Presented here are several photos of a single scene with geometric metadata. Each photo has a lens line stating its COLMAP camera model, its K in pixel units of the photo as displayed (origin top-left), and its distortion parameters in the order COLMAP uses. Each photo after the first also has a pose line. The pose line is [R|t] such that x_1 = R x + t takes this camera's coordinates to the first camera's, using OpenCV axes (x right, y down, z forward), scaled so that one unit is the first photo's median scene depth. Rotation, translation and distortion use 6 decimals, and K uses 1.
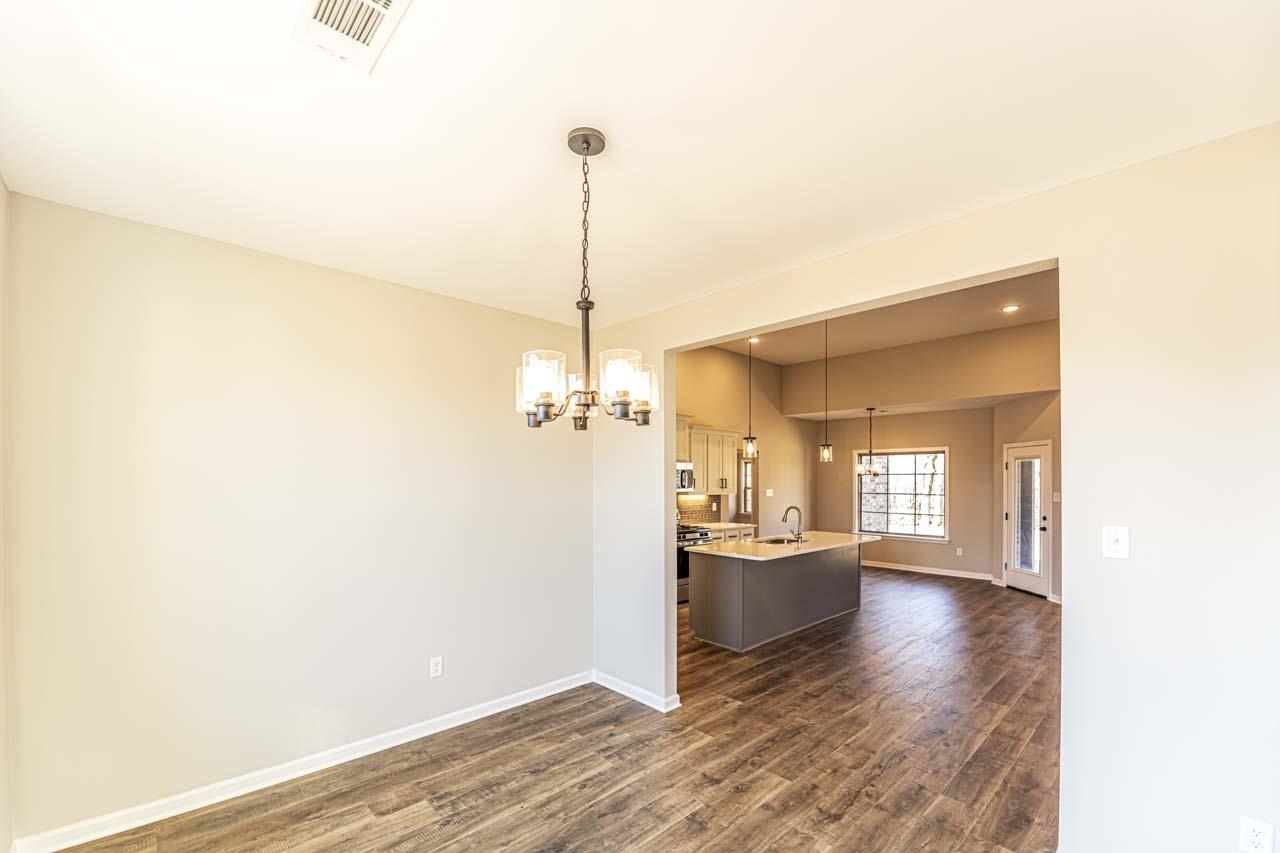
lens RADIAL K [[526.9, 0, 620.4], [0, 526.9, 478.4], [0, 0, 1]] dist [-0.014632, -0.000131]
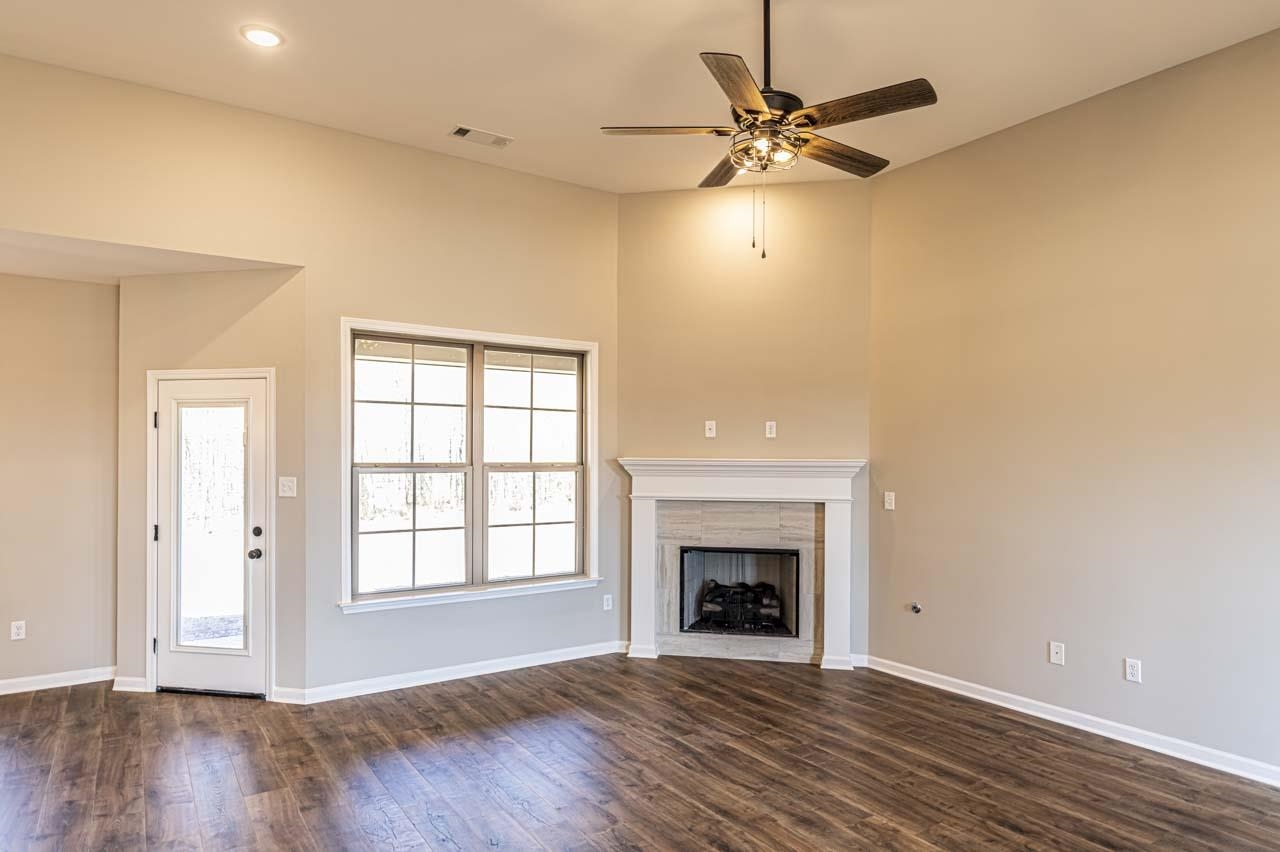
lens RADIAL K [[747.0, 0, 634.1], [0, 747.0, 452.5], [0, 0, 1]] dist [0.002839, 0.000366]
pose [[0.136613, -0.000313, 0.990624, 0.165848], [-0.003659, 0.999993, 0.000820, 0.002221], [-0.990618, -0.003736, 0.136611, 0.520030]]
